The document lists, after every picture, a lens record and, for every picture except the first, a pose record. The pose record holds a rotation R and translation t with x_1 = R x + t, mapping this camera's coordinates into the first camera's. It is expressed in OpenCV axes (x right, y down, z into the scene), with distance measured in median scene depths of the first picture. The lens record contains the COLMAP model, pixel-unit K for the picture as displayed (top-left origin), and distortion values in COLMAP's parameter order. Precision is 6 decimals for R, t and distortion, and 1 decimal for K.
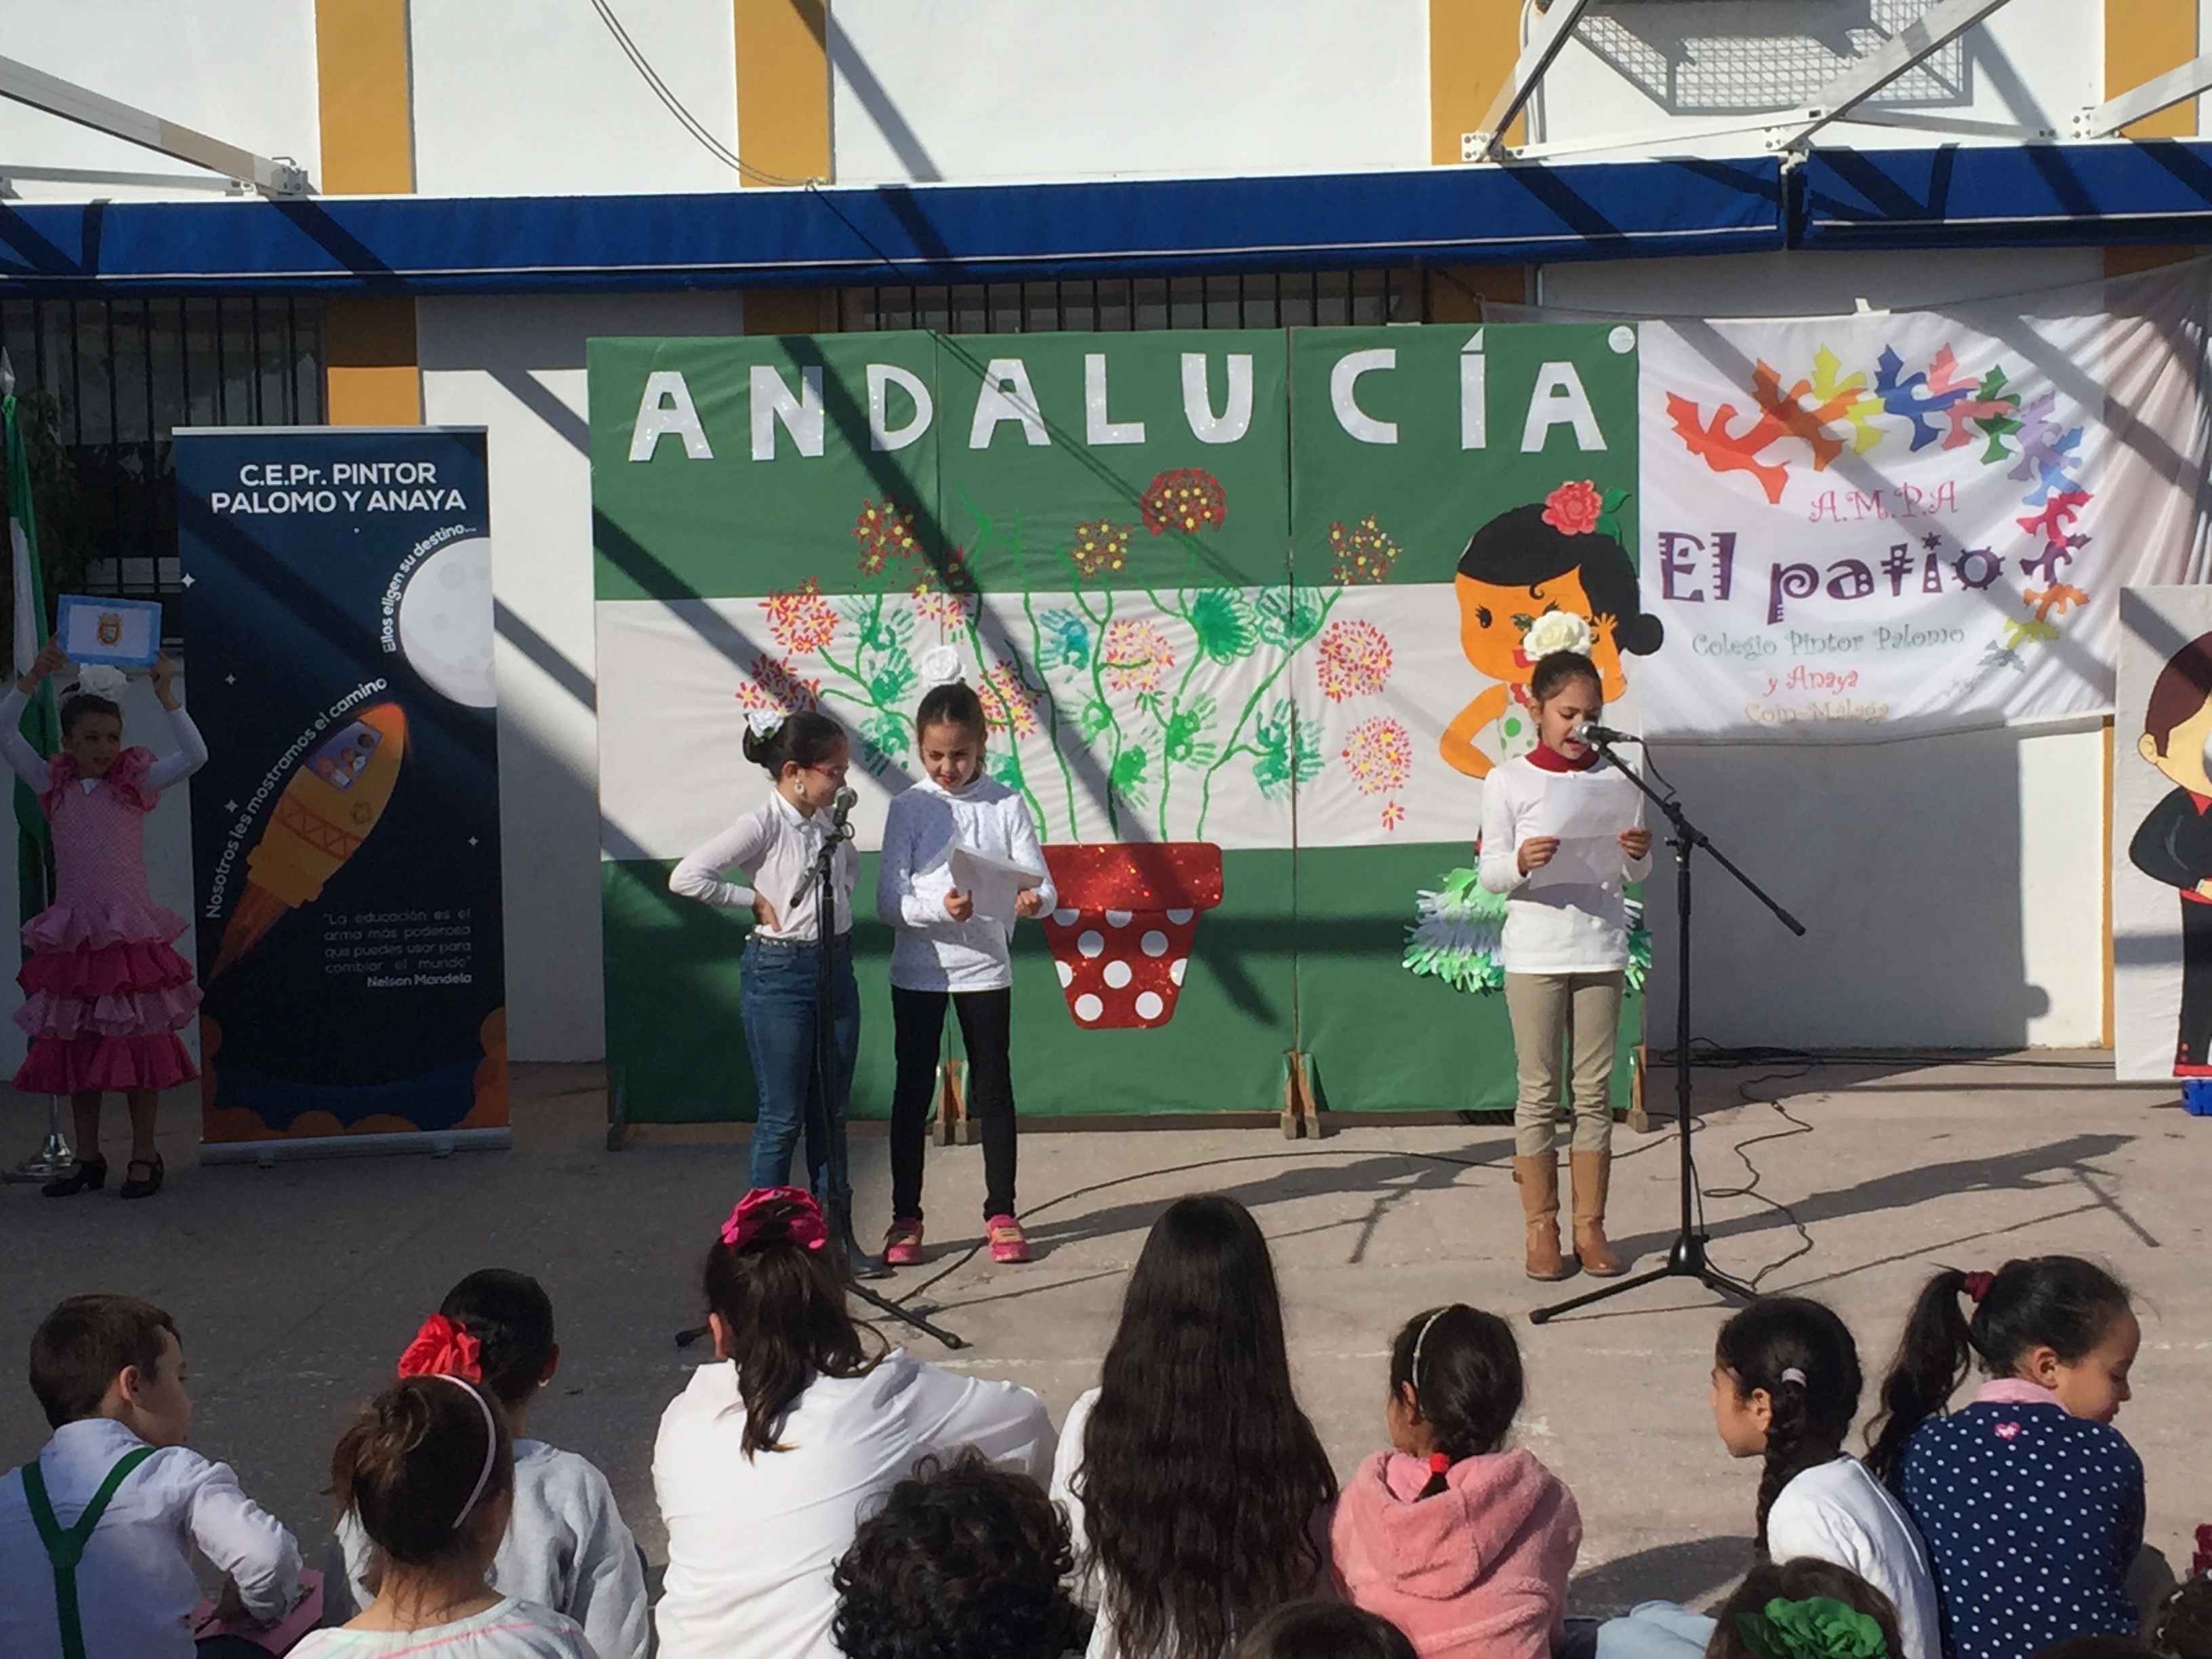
lens RADIAL K [[3667.7, 0, 1106.0], [0, 3667.7, 829.5], [0, 0, 1]] dist [-0.034780, 0.779593]
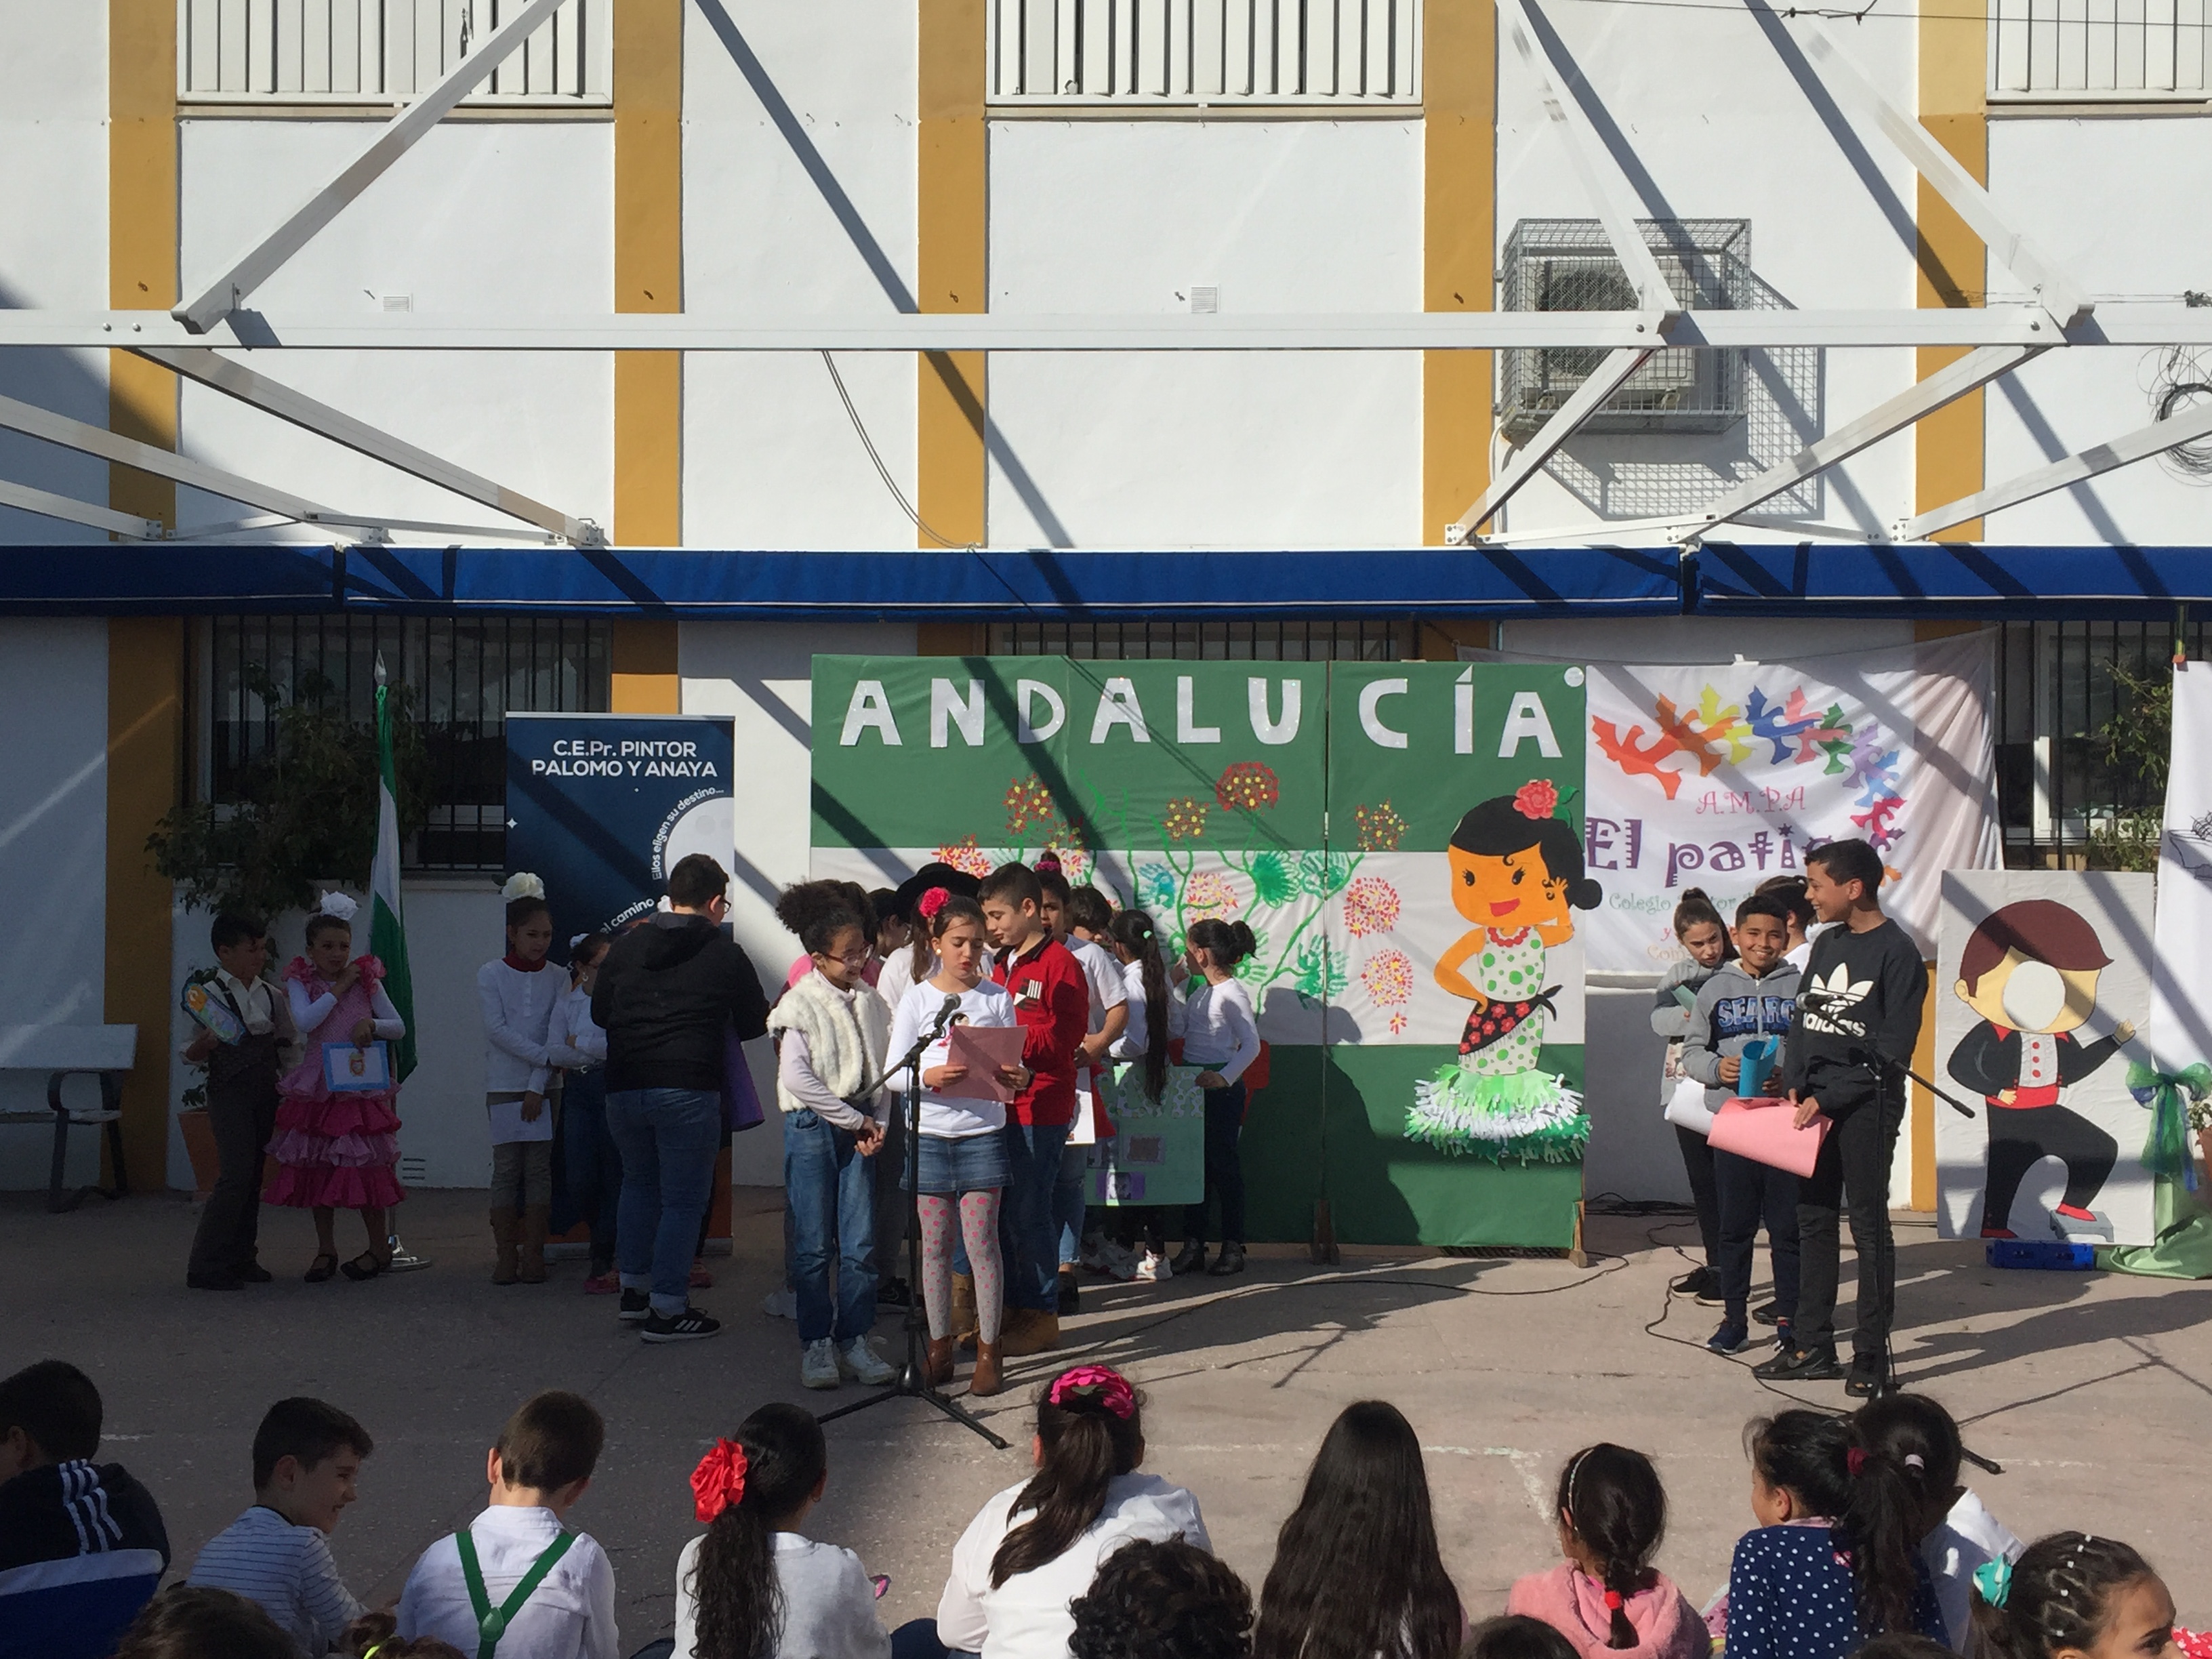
lens RADIAL K [[2558.1, 0, 1099.4], [0, 2558.1, 830.6], [0, 0, 1]] dist [0.063023, -0.032921]
pose [[0.999582, 0.028581, -0.004293, -0.029055], [-0.028809, 0.997228, -0.068608, -0.006822], [0.002320, 0.068703, 0.997634, 0.058678]]
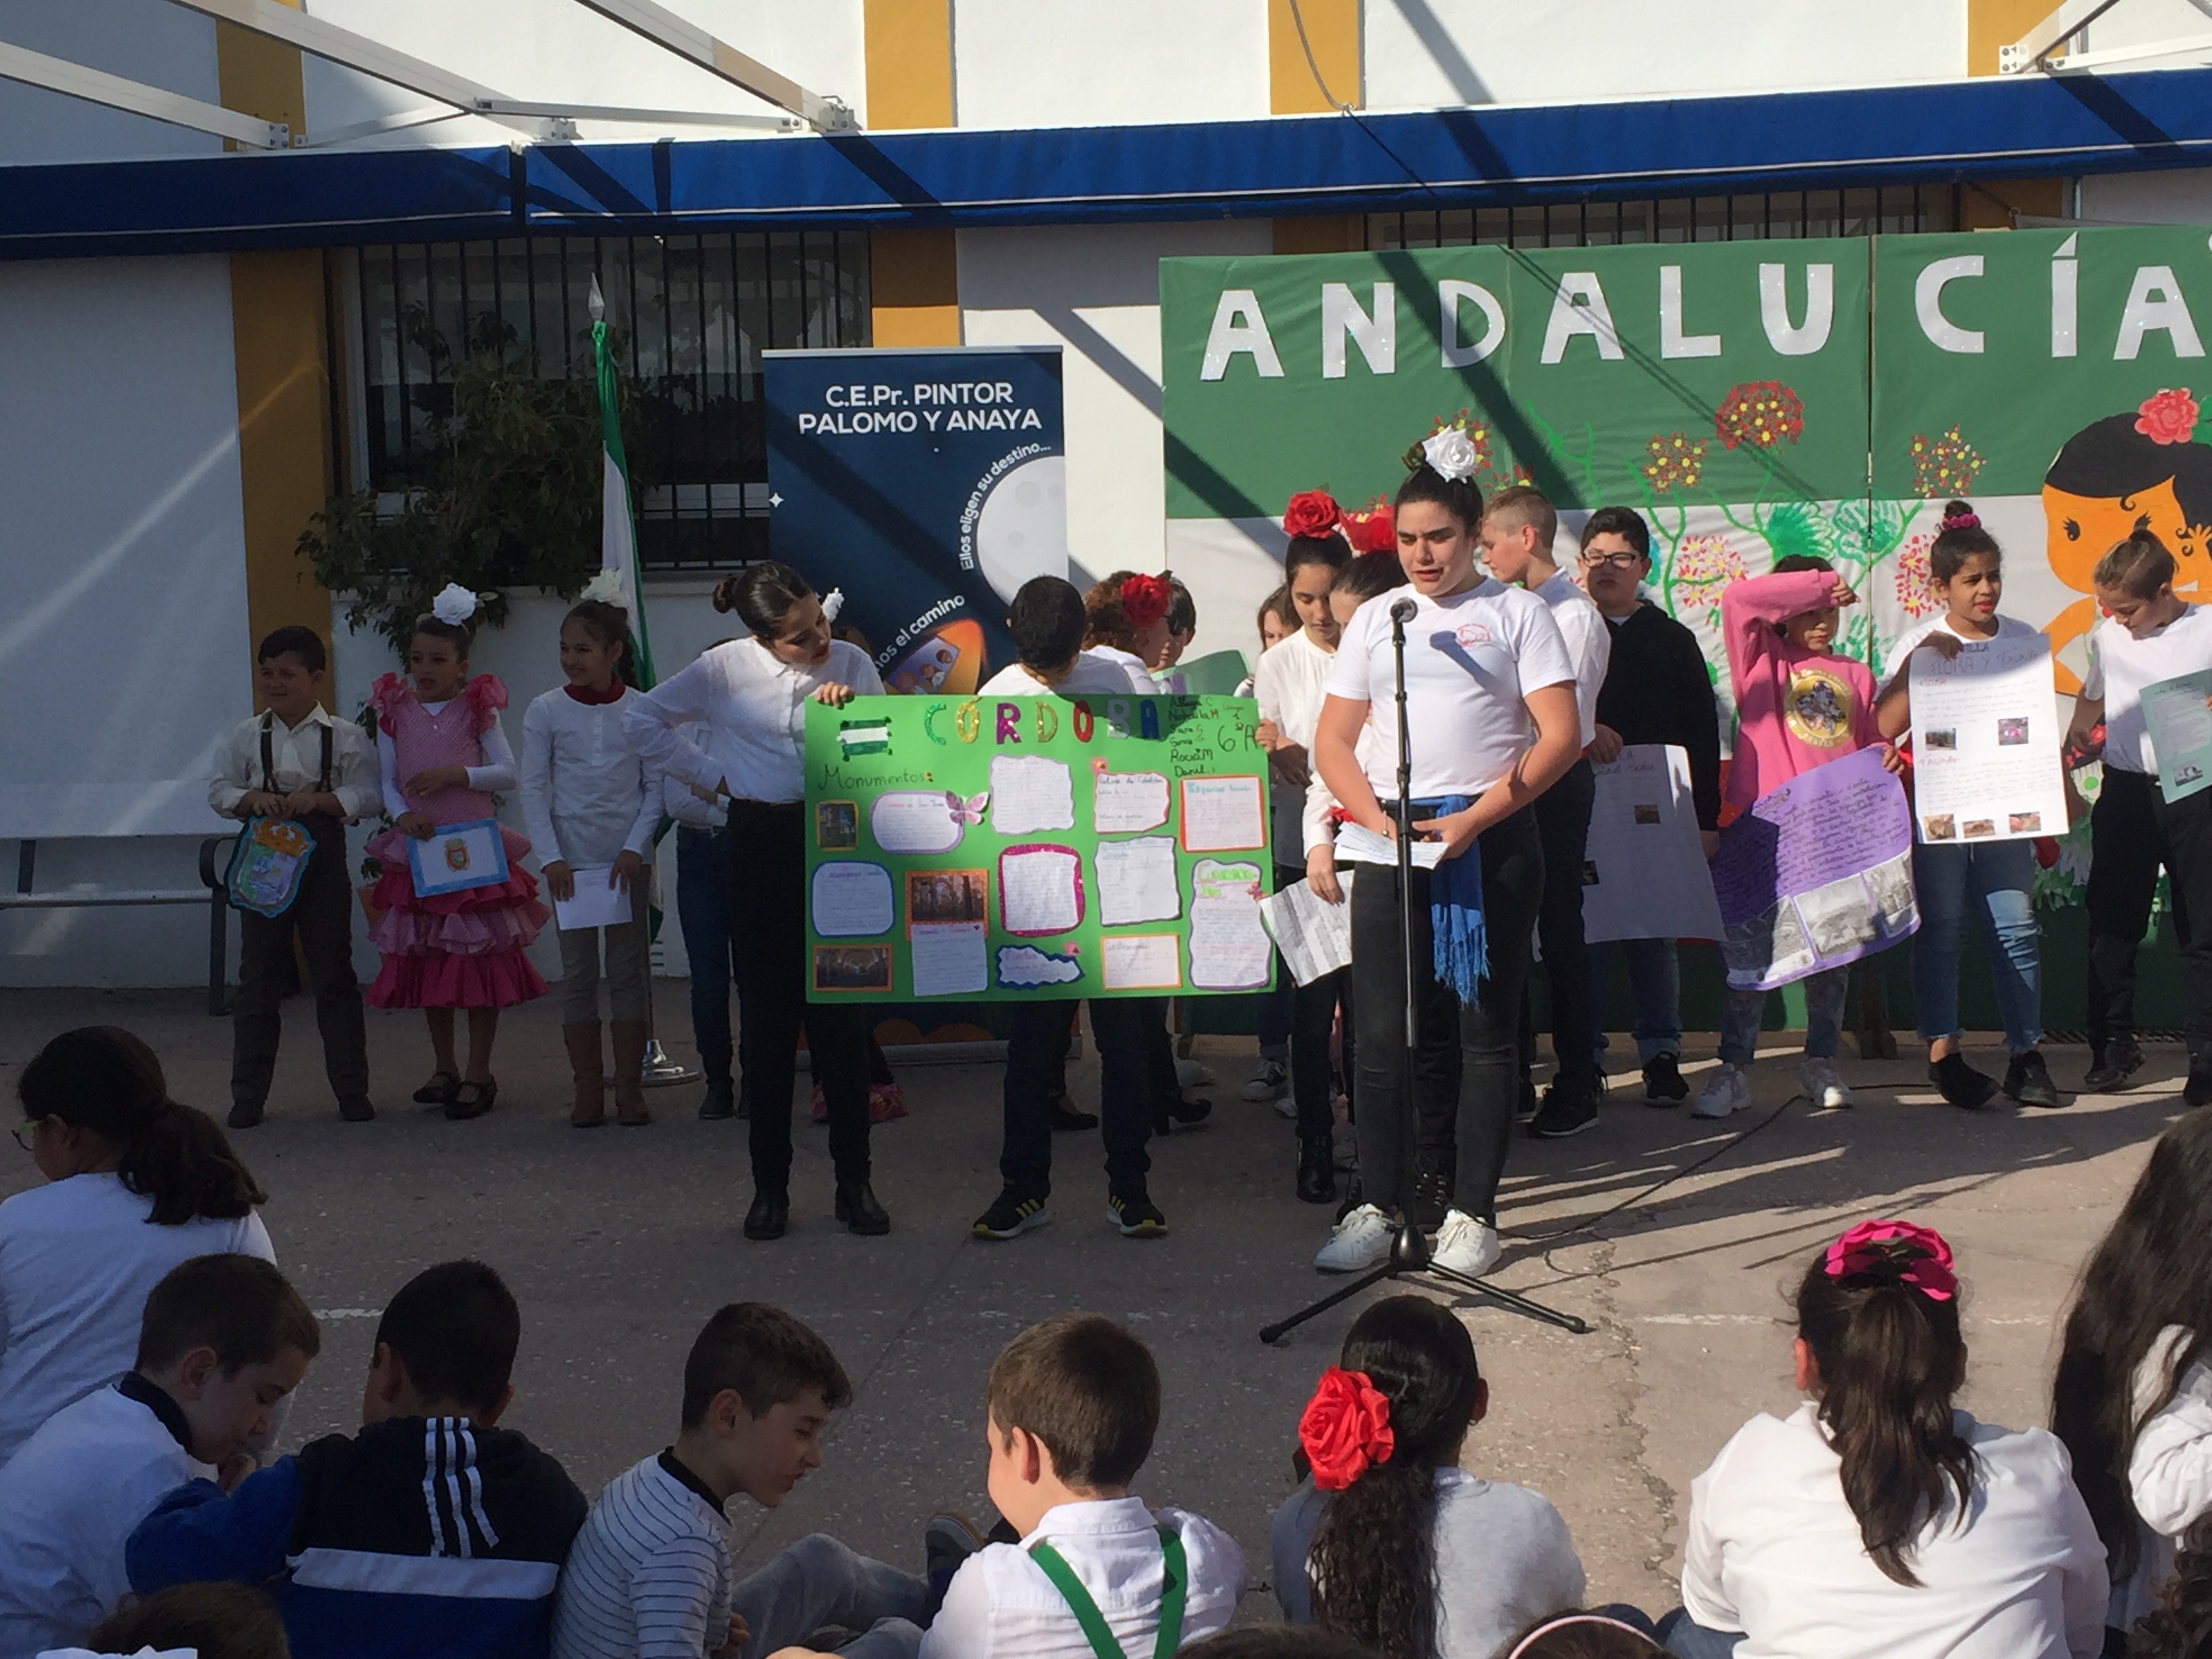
lens RADIAL K [[3131.1, 0, 1101.8], [0, 3131.1, 827.0], [0, 0, 1]] dist [0.064442, 0.038199]
pose [[0.996094, 0.004342, -0.088195, -0.080389], [-0.001733, 0.999559, 0.029629, -0.003034], [0.088285, -0.029360, 0.995662, 0.134729]]
